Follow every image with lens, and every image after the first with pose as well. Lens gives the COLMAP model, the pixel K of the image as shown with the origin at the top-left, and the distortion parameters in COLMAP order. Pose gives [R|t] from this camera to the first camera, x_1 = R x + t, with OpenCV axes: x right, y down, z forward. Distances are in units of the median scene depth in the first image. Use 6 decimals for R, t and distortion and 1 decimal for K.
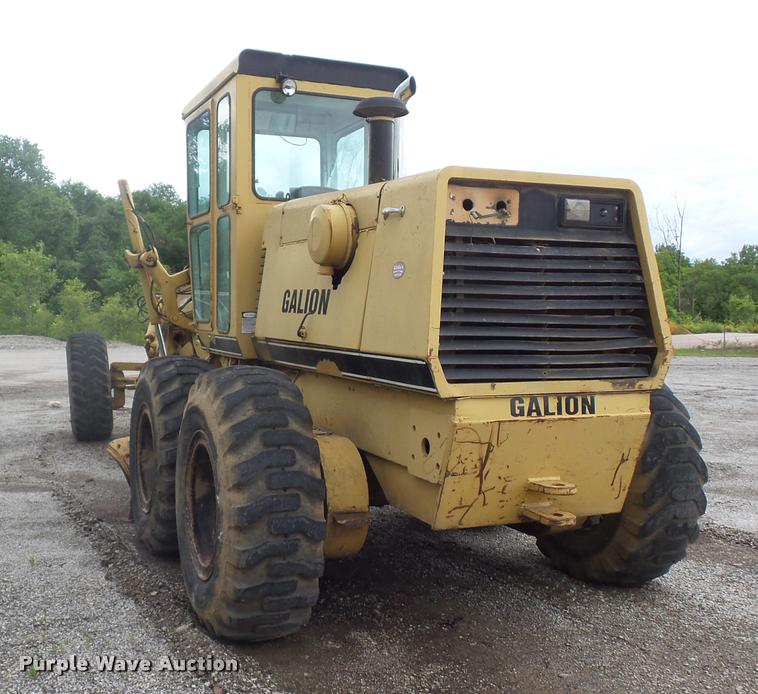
lens RADIAL K [[920.4, 0, 378.7], [0, 920.4, 375.1], [0, 0, 1]] dist [-0.003181, -0.014349]
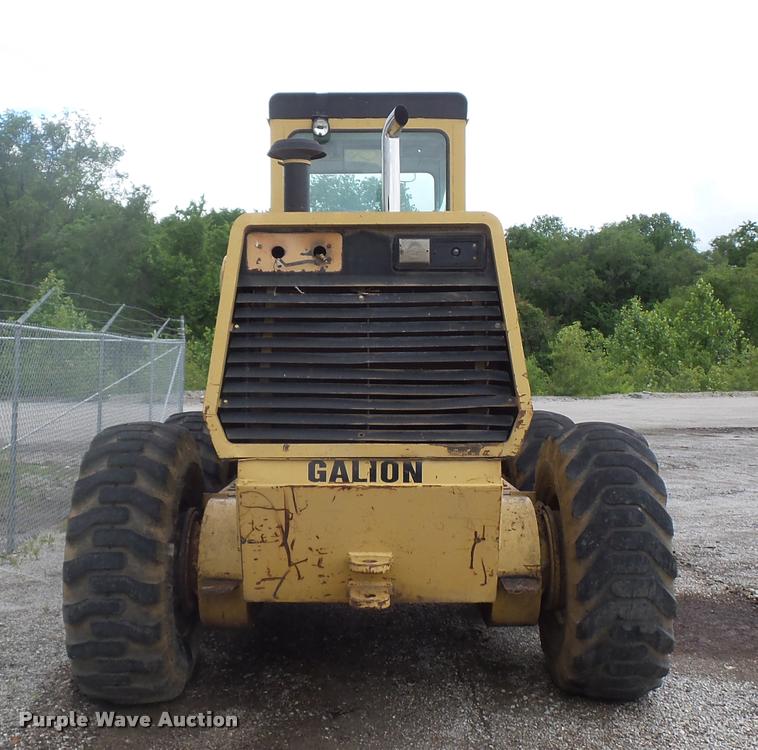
lens RADIAL K [[1070.3, 0, 379.0], [0, 1070.3, 375.0], [0, 0, 1]] dist [0.016367, 0.012311]
pose [[0.915409, -0.002536, -0.402517, 0.608993], [-0.019532, 0.998522, -0.050712, -0.007416], [0.402051, 0.054285, 0.914007, 0.052870]]
